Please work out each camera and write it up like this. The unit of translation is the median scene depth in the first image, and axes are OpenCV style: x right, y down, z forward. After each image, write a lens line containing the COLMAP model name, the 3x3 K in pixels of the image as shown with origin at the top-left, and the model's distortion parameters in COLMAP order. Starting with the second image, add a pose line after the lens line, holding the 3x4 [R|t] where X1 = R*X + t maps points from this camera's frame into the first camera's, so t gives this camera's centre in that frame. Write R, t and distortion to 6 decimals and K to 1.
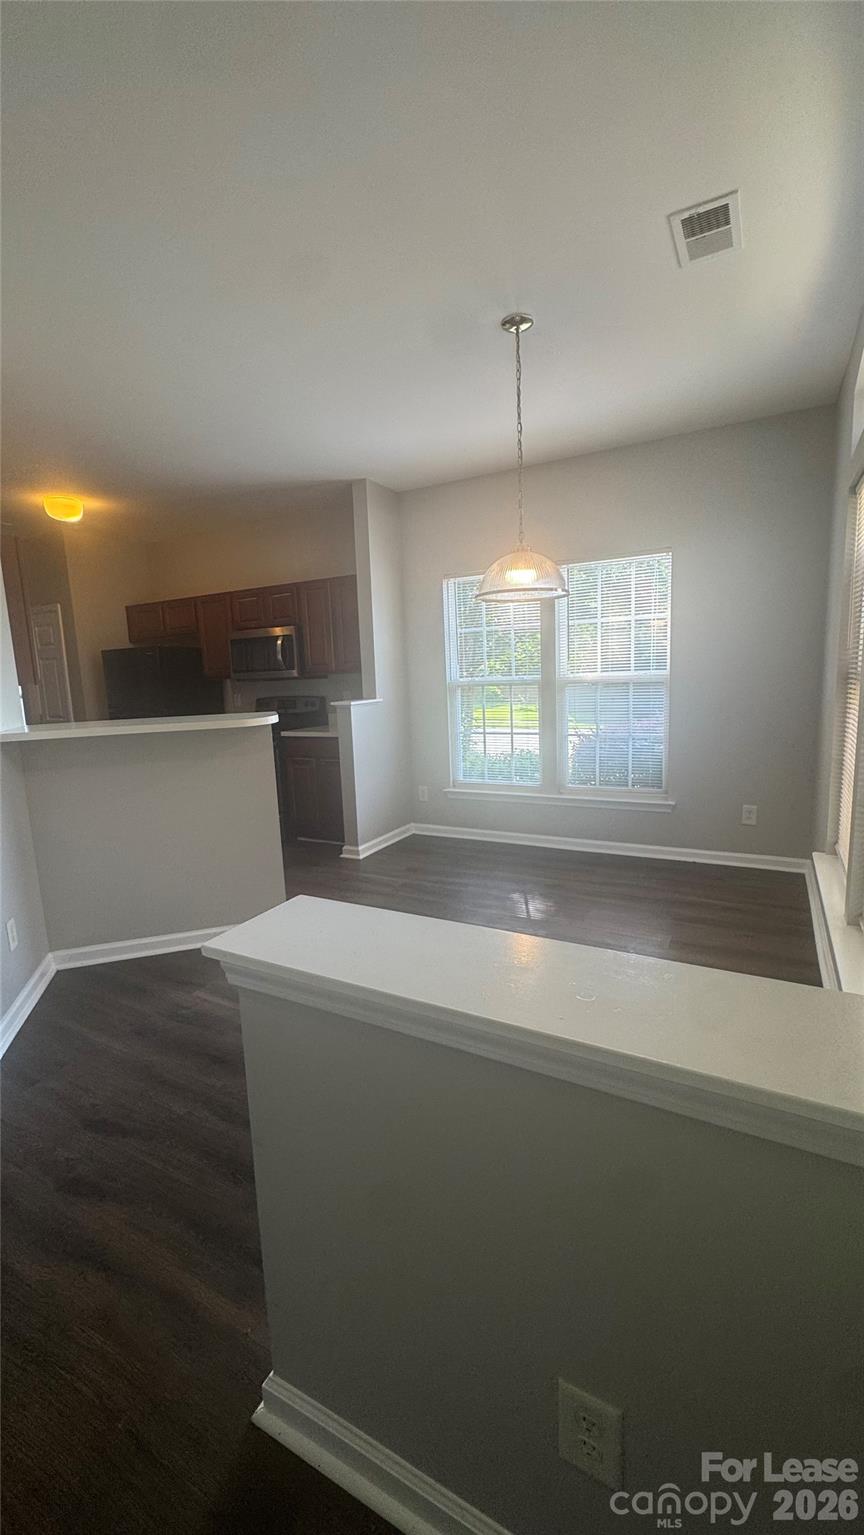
lens RADIAL K [[615.8, 0, 433.9], [0, 615.8, 769.8], [0, 0, 1]] dist [-0.001701, -0.000206]
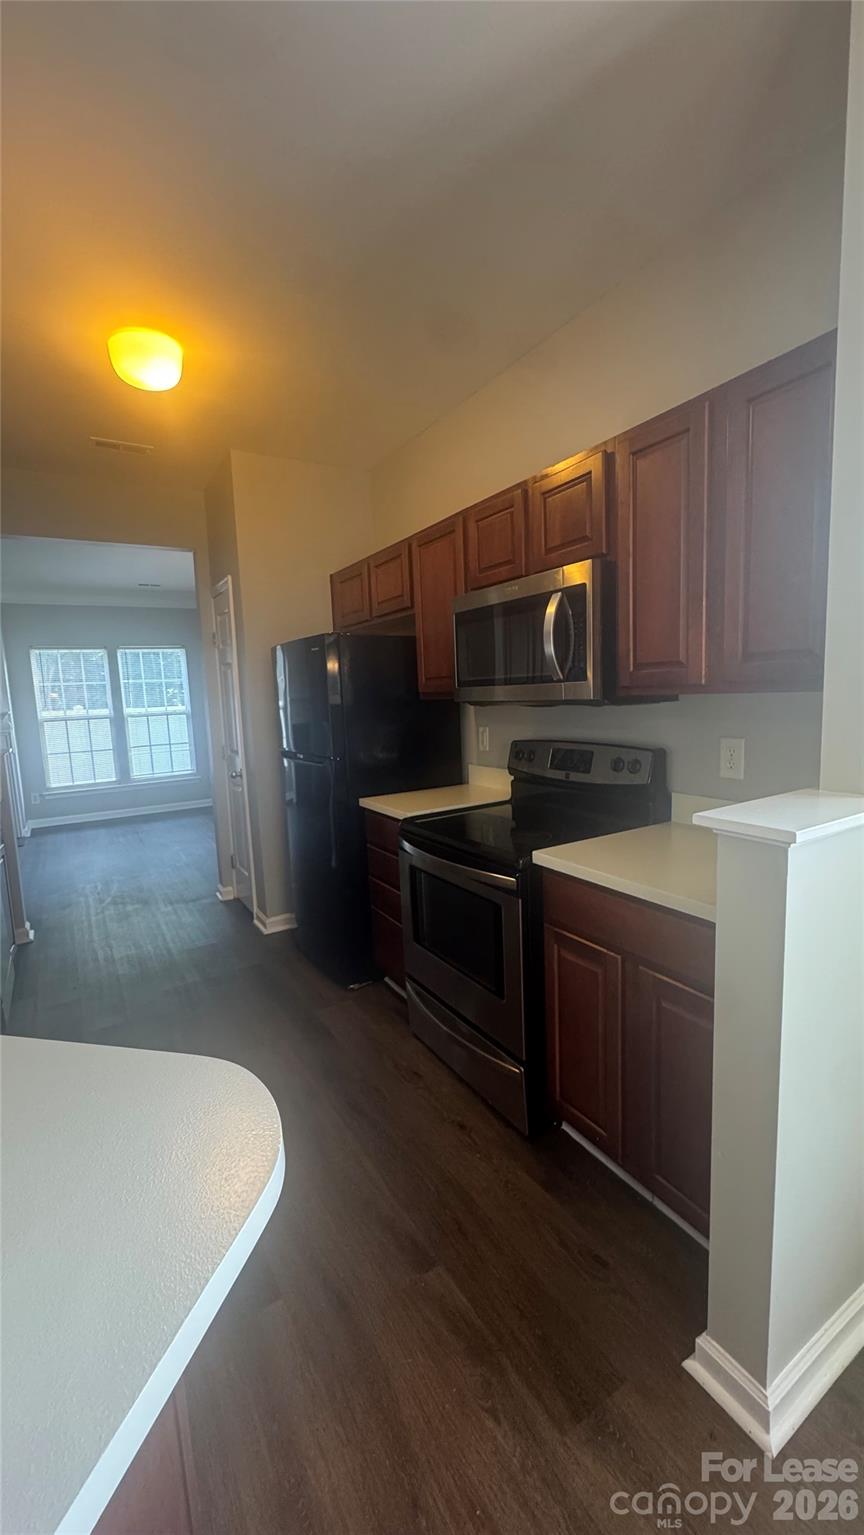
lens RADIAL K [[615.8, 0, 433.9], [0, 615.8, 769.8], [0, 0, 1]] dist [-0.001701, -0.000206]
pose [[0.864105, 0.067554, -0.498758, -0.114447], [-0.068589, 0.997512, 0.016277, -0.106535], [0.498617, 0.020144, 0.866589, 0.619021]]
